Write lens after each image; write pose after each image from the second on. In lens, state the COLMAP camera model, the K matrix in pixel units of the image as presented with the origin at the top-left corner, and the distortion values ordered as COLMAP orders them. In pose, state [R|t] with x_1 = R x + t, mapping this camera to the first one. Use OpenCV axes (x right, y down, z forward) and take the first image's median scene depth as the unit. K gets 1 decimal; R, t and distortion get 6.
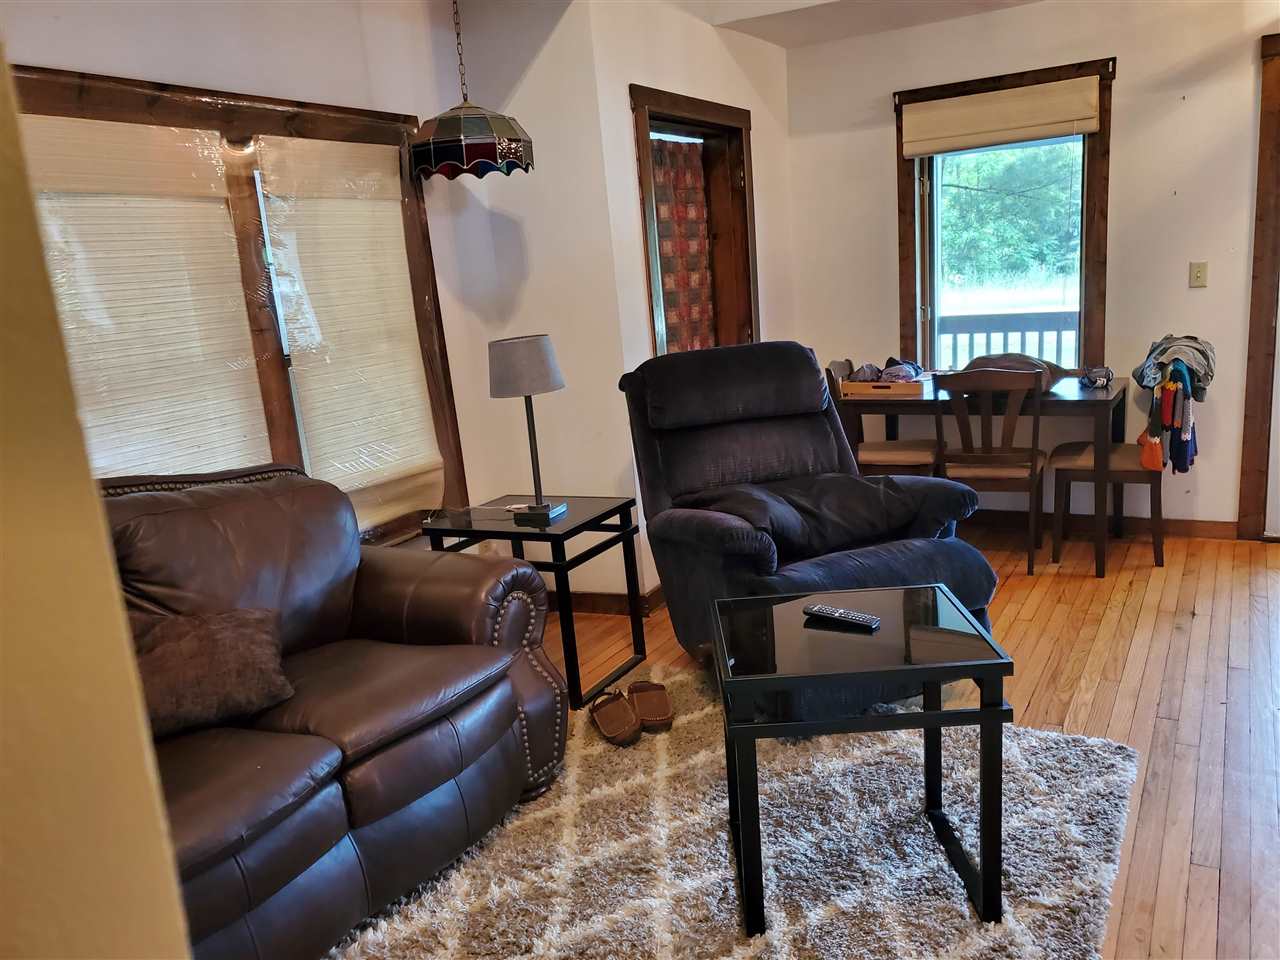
lens RADIAL K [[1000.8, 0, 643.2], [0, 1000.8, 480.0], [0, 0, 1]] dist [0.014769, 0.018163]
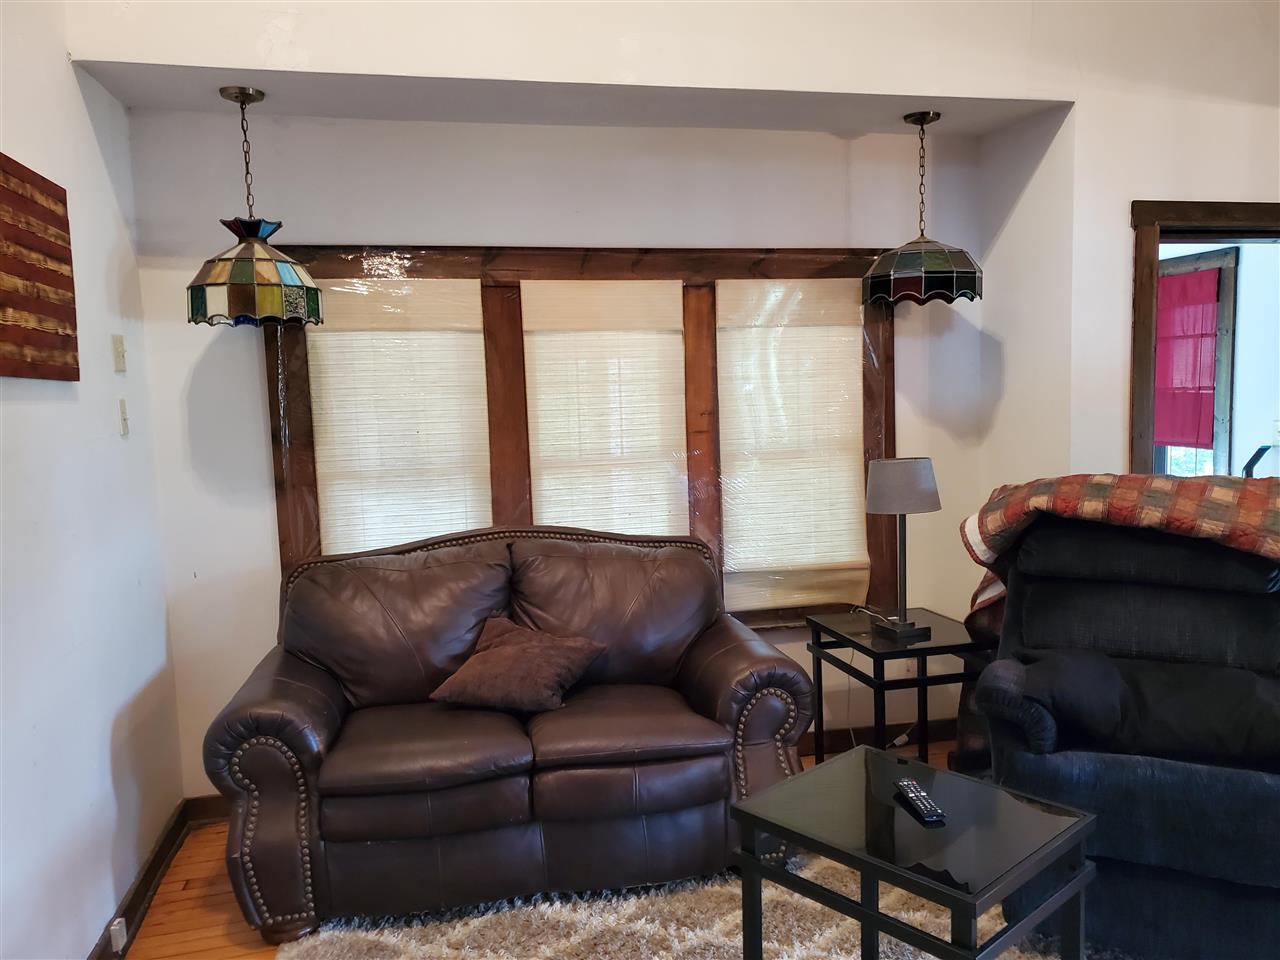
lens RADIAL K [[1000.8, 0, 642.7], [0, 1000.8, 478.9], [0, 0, 1]] dist [0.014769, 0.018163]
pose [[0.682522, 0.130459, -0.719128, 0.507949], [-0.180557, 0.983539, 0.007060, -0.091581], [0.708211, 0.125025, 0.694842, 0.093053]]
